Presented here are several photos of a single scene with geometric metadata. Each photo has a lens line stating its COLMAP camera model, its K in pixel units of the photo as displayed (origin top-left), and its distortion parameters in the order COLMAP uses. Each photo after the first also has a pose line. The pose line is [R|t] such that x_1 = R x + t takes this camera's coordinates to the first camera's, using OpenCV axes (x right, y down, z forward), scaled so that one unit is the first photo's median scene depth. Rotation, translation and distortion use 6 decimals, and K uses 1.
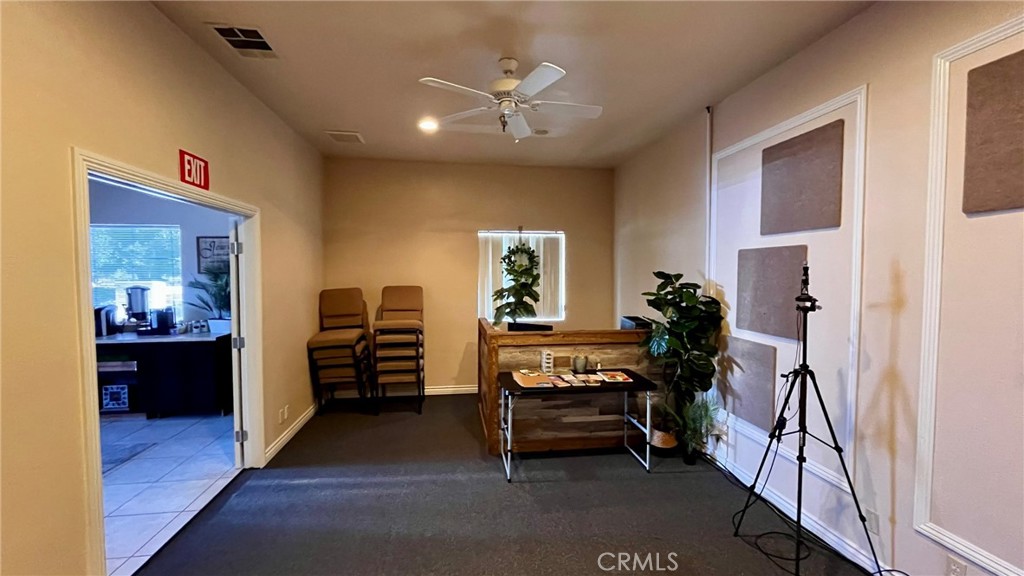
lens RADIAL K [[417.5, 0, 515.0], [0, 417.5, 285.9], [0, 0, 1]] dist [-0.009052, 0.001114]
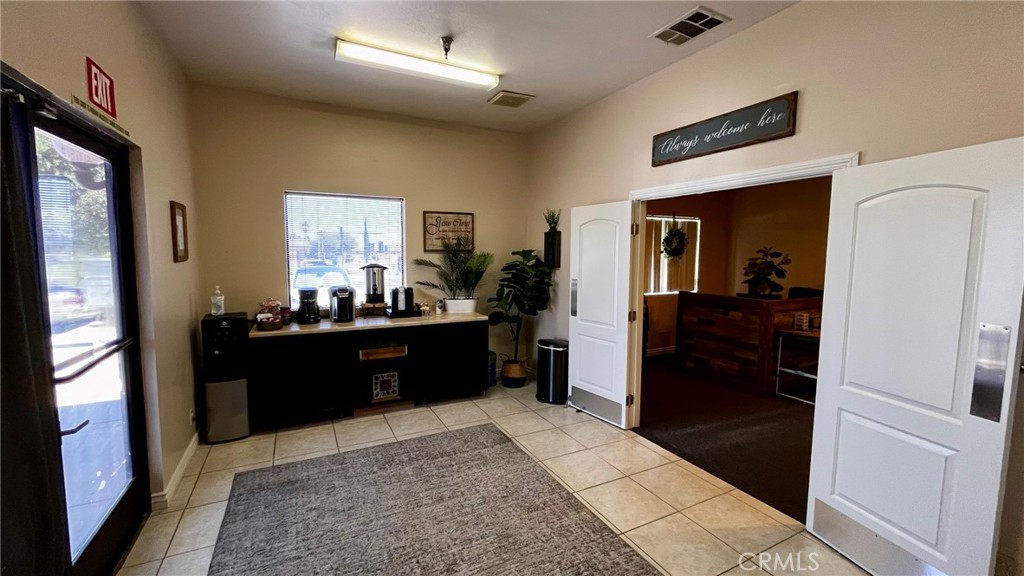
lens RADIAL K [[417.5, 0, 512.0], [0, 417.5, 290.4], [0, 0, 1]] dist [-0.009052, 0.001114]
pose [[0.951958, -0.021919, 0.305442, -0.973360], [0.004828, 0.998385, 0.056599, 0.007149], [-0.306189, -0.052405, 0.950527, 0.051290]]
